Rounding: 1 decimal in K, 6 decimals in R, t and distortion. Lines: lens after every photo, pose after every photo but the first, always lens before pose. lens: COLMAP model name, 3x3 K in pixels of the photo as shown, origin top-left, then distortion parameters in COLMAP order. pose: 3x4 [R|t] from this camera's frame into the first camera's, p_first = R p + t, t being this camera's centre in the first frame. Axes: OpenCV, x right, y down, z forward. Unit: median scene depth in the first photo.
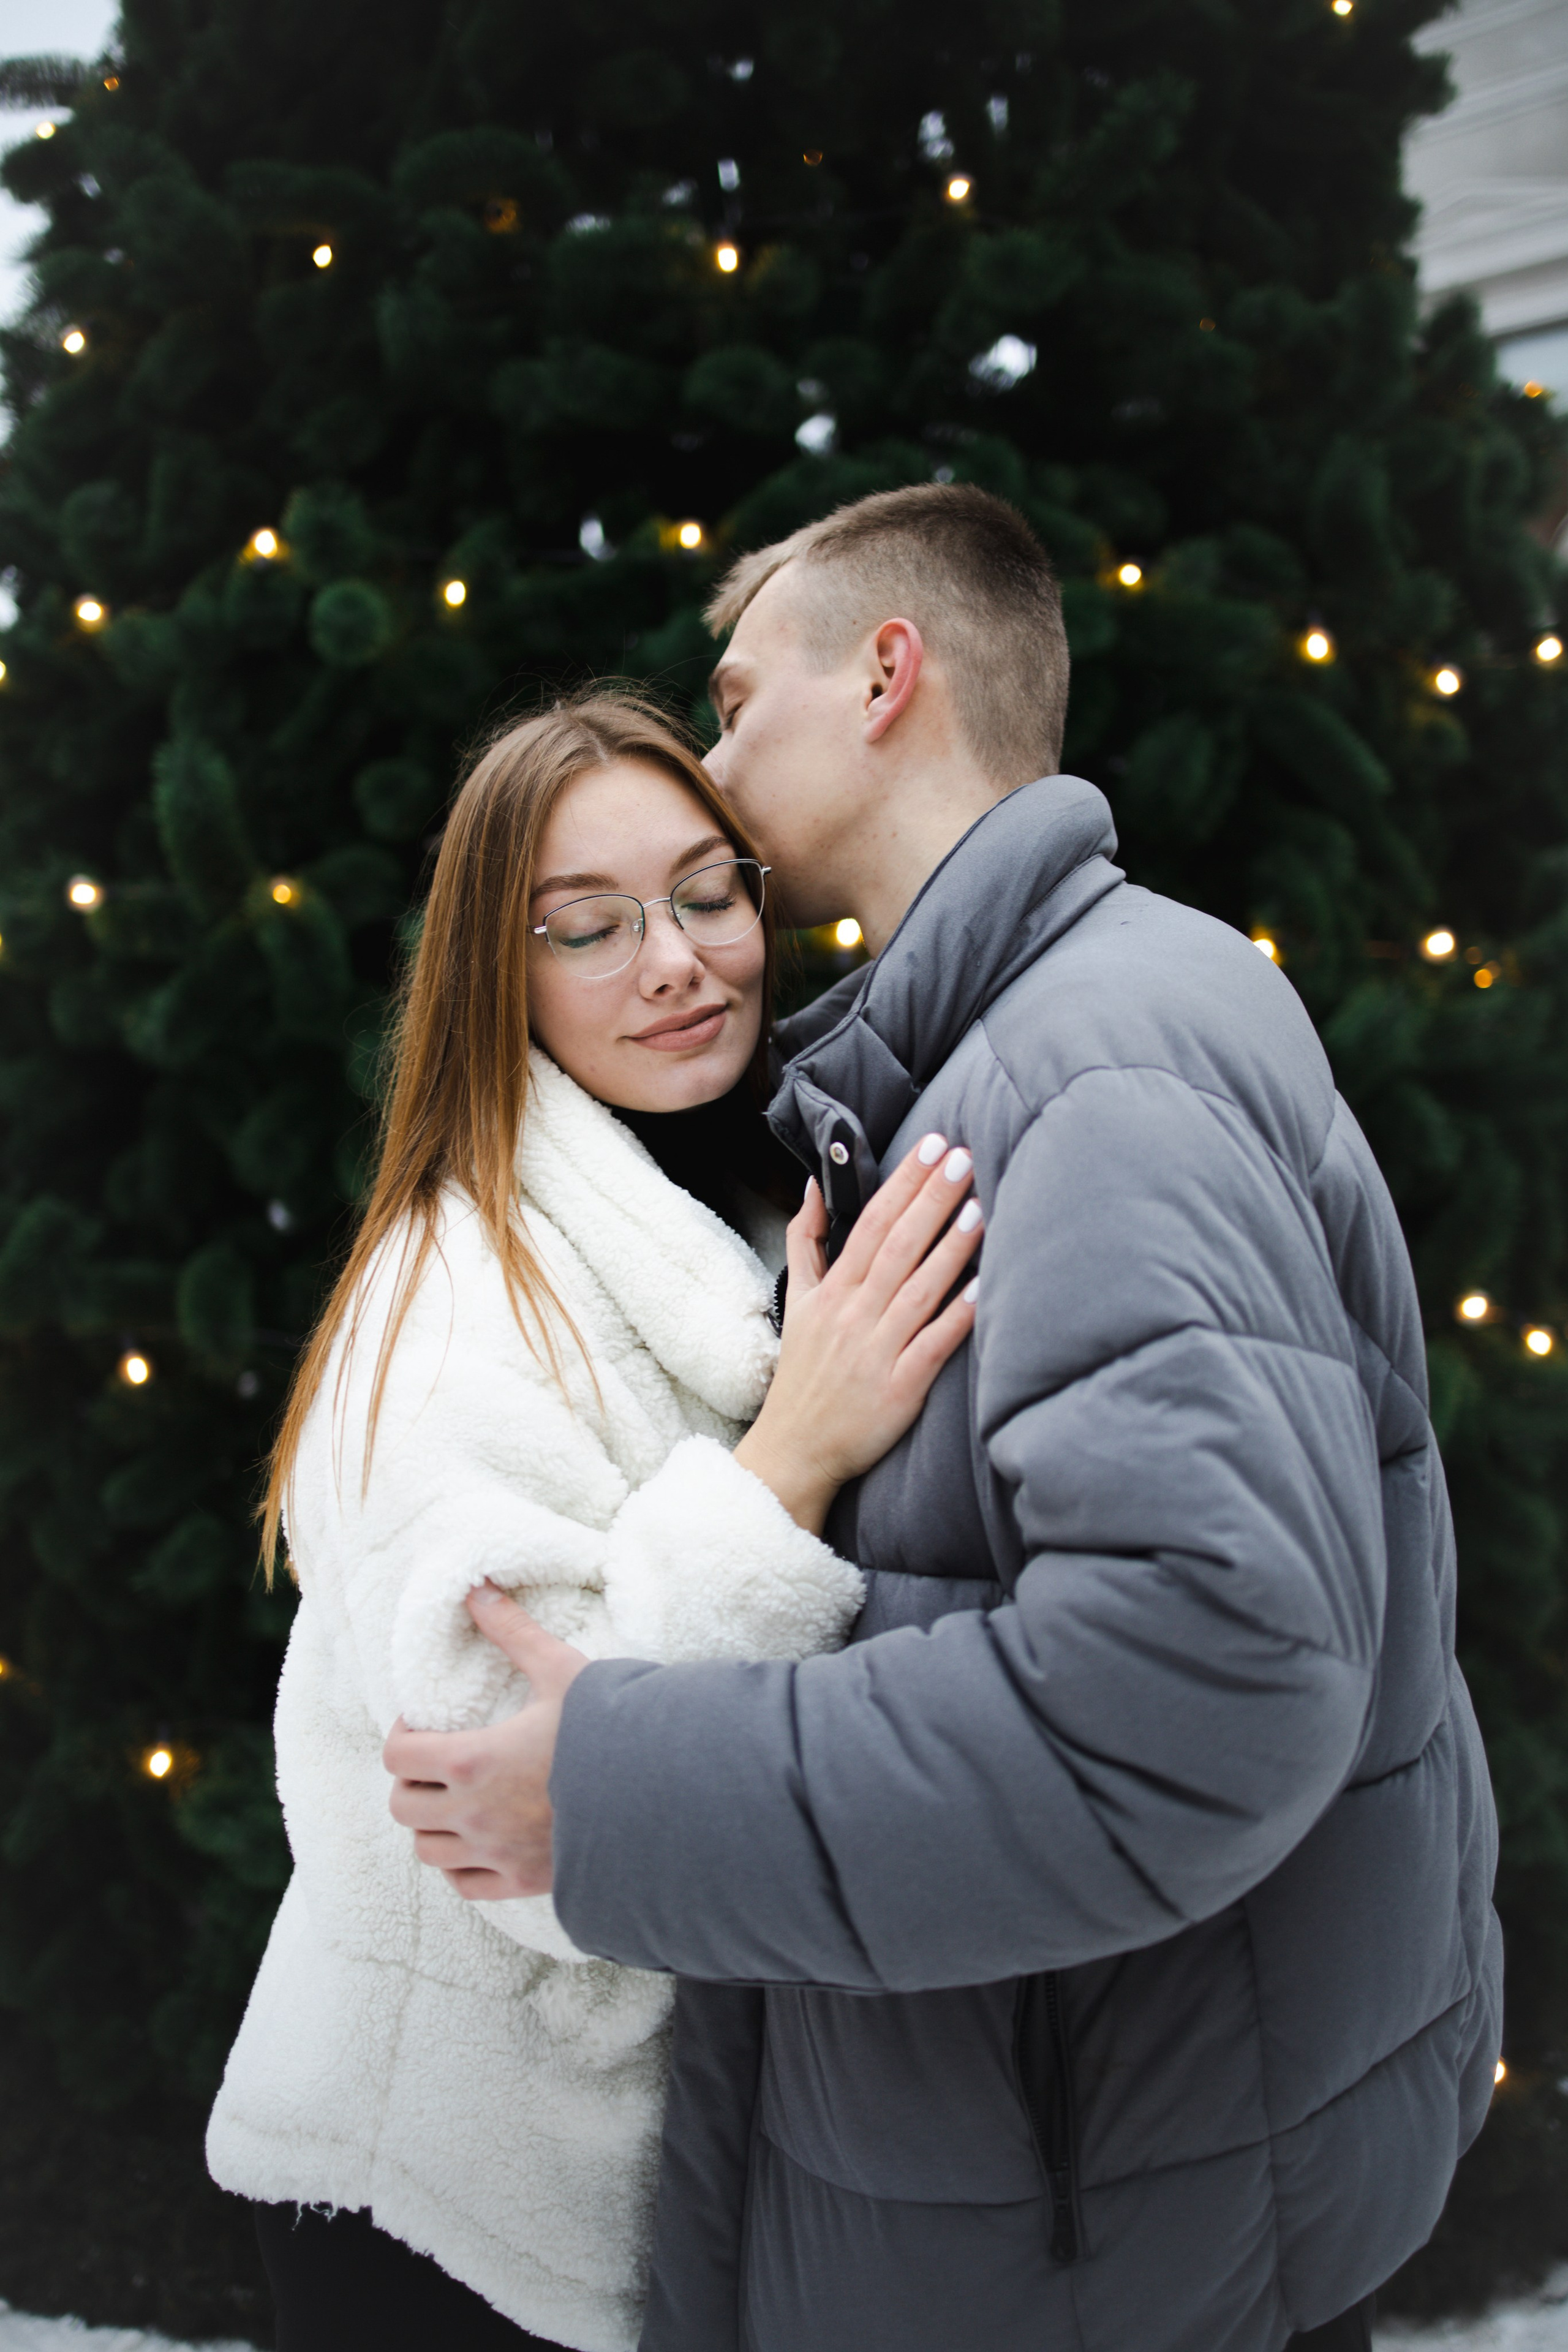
lens RADIAL K [[2333.0, 0, 785.5], [0, 2333.0, 1162.0], [0, 0, 1]] dist [-0.014131, 0.000000]
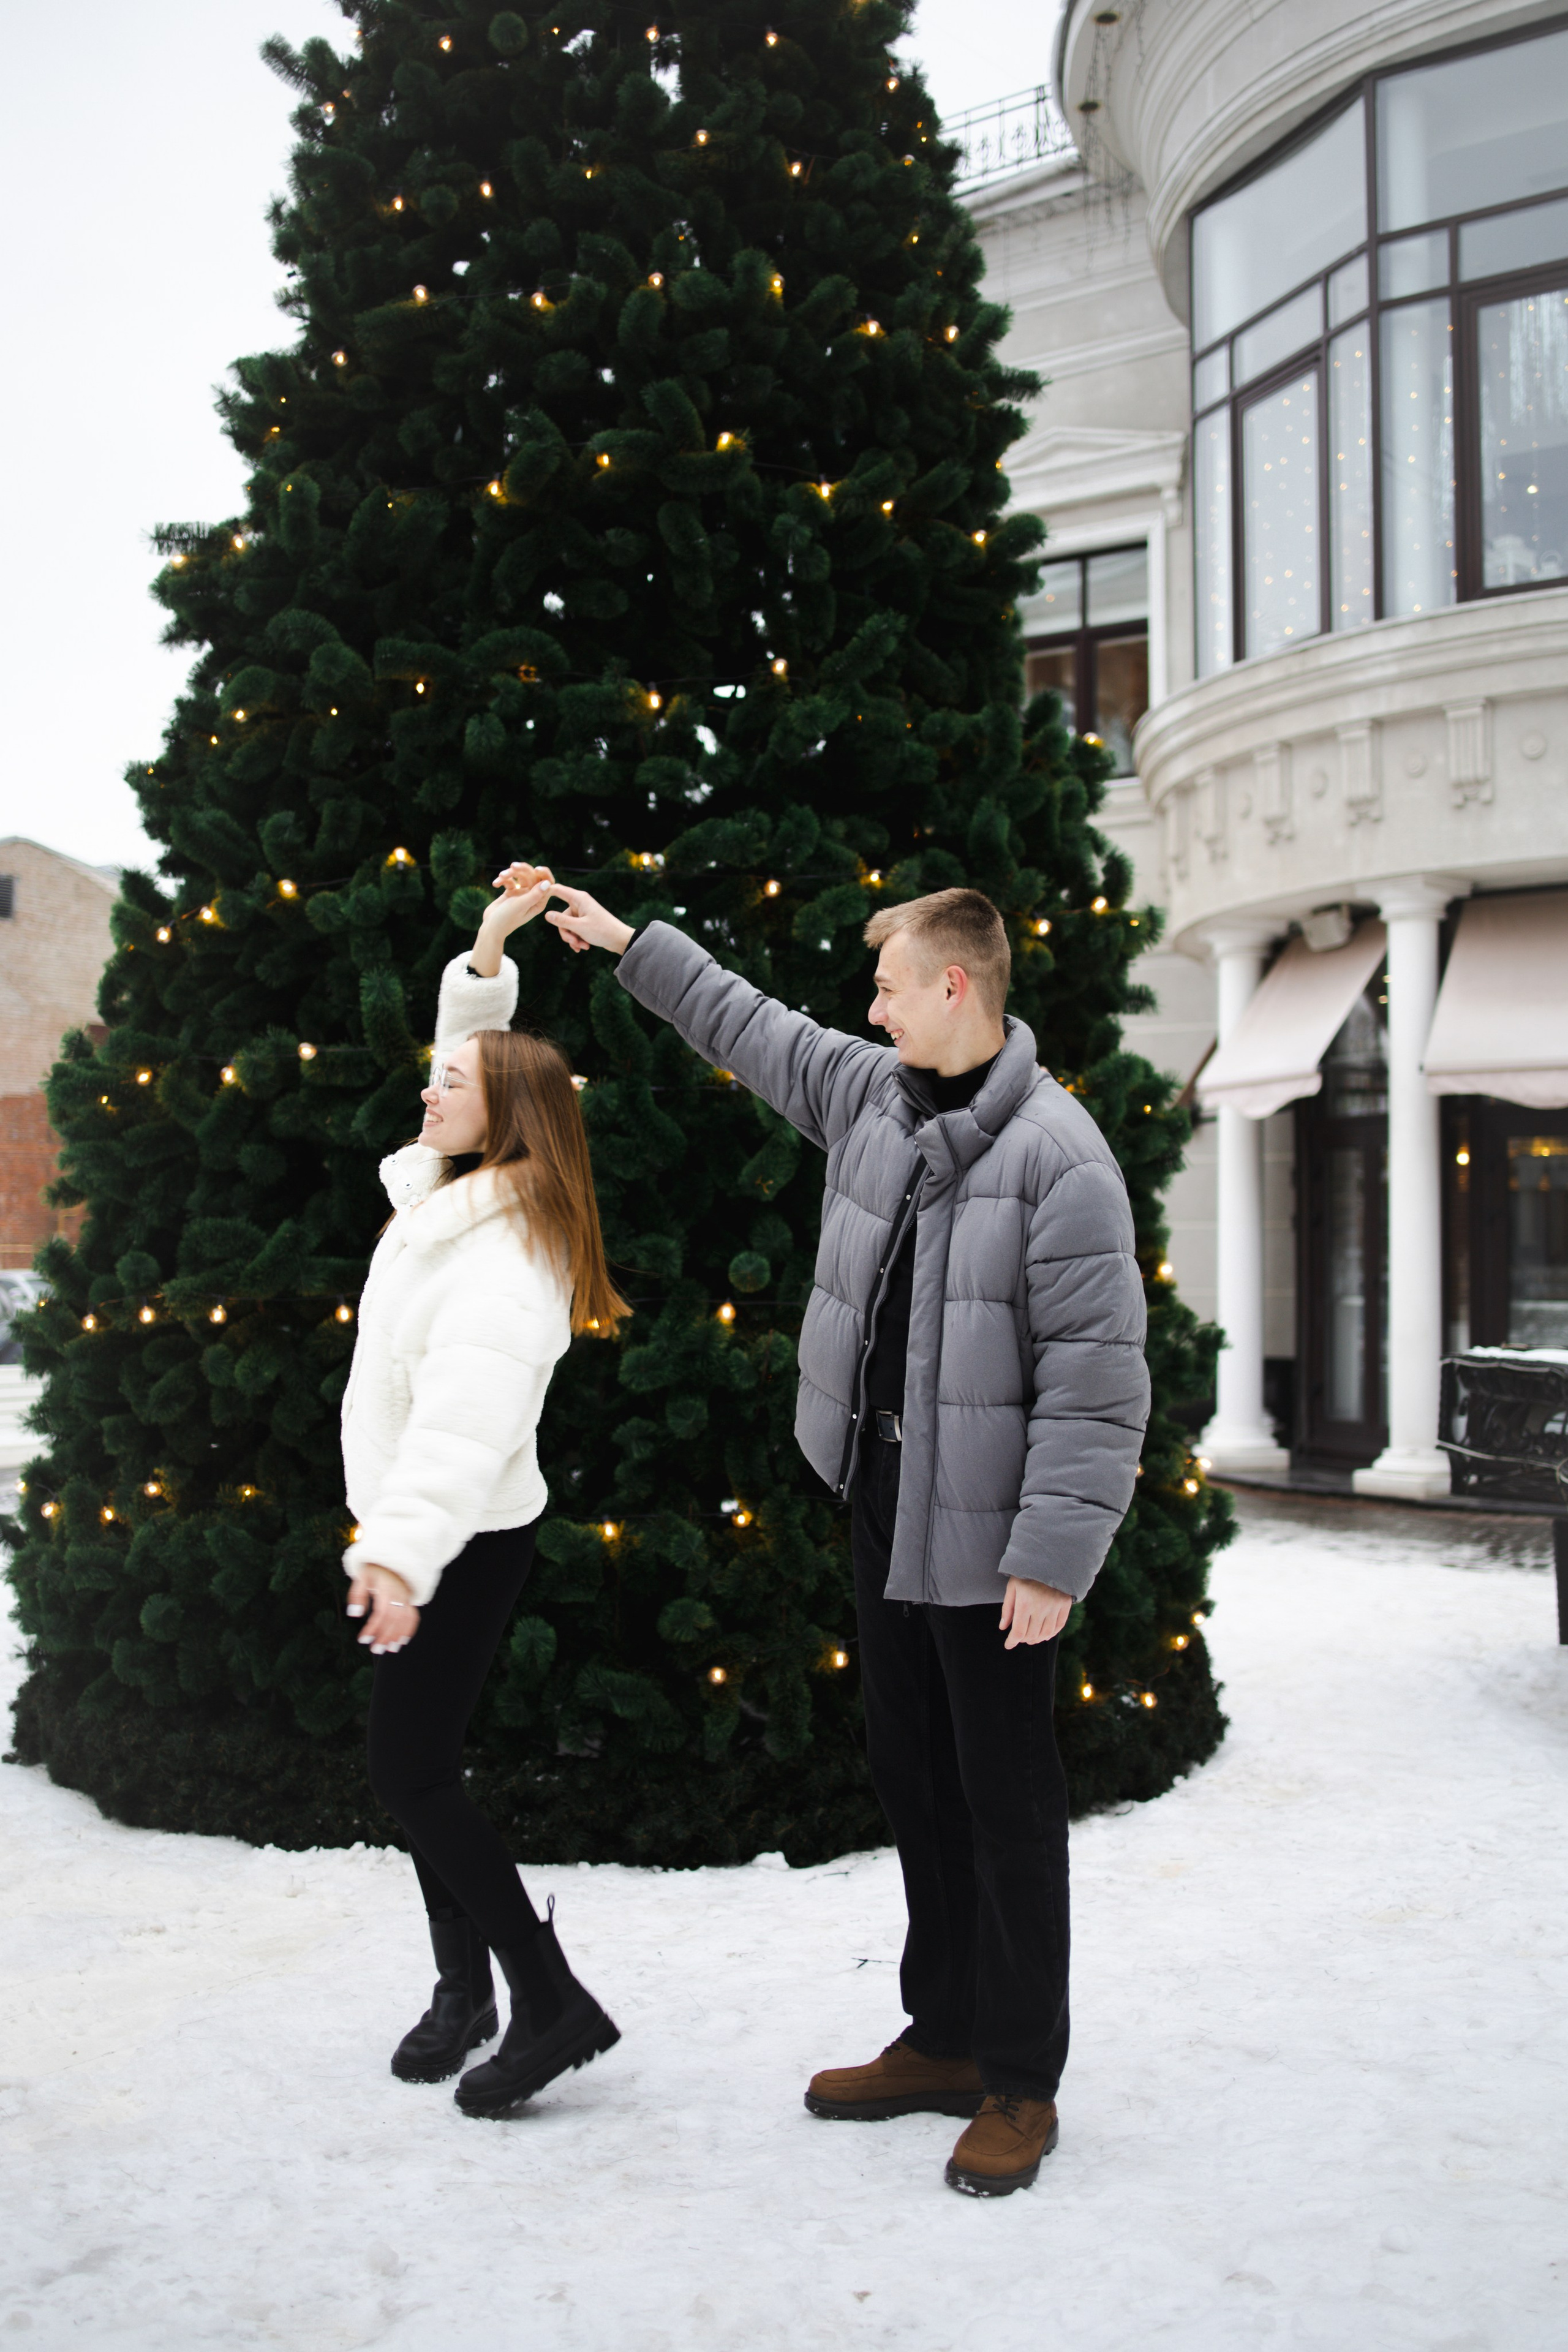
lens RADIAL K [[2333.0, 0, 785.9], [0, 2333.0, 1178.5], [0, 0, 1]] dist [-0.014131, 0.000000]
pose [[0.987660, -0.012259, 0.156131, -0.210440], [0.017090, 0.999415, -0.029637, 0.040812], [-0.155677, 0.031940, 0.987292, -0.797250]]
